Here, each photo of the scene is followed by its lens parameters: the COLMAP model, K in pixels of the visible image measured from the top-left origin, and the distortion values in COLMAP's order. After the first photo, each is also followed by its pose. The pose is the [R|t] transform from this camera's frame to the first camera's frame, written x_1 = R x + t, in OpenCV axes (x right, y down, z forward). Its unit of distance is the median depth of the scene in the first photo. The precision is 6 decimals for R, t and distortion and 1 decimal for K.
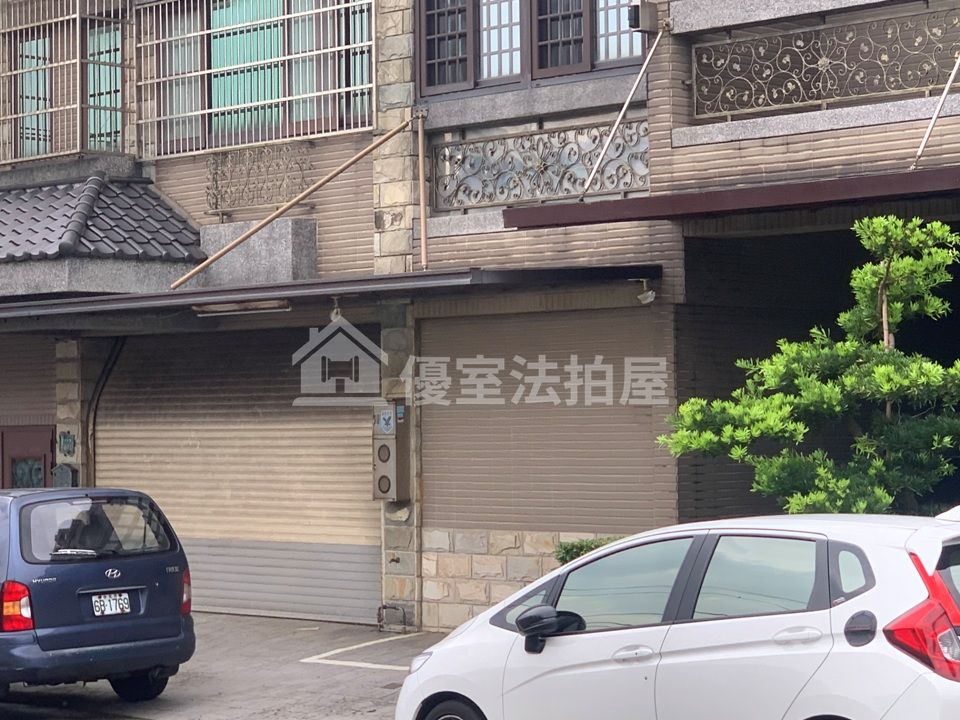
lens RADIAL K [[2488.6, 0, 480.4], [0, 2488.6, 344.1], [0, 0, 1]] dist [-0.252558, 3.928881]
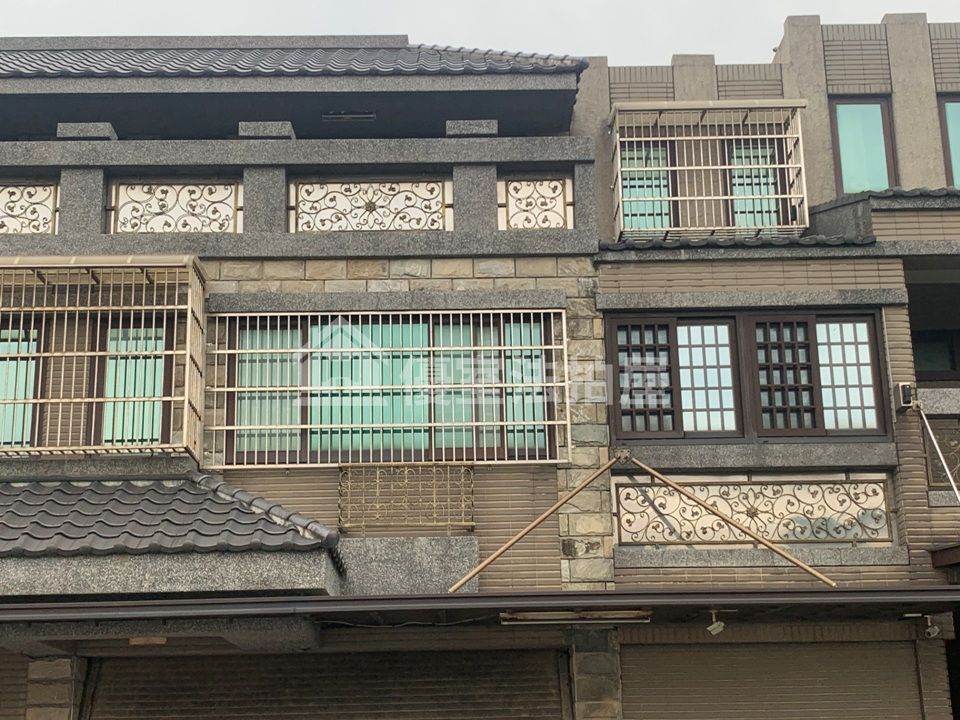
lens RADIAL K [[1431.8, 0, 475.5], [0, 1431.8, 376.8], [0, 0, 1]] dist [0.223261, -0.791570]
pose [[0.693737, 0.195235, 0.693262, -0.514421], [-0.011089, 0.965340, -0.260761, 0.040844], [-0.720143, 0.173212, 0.671857, 0.609248]]
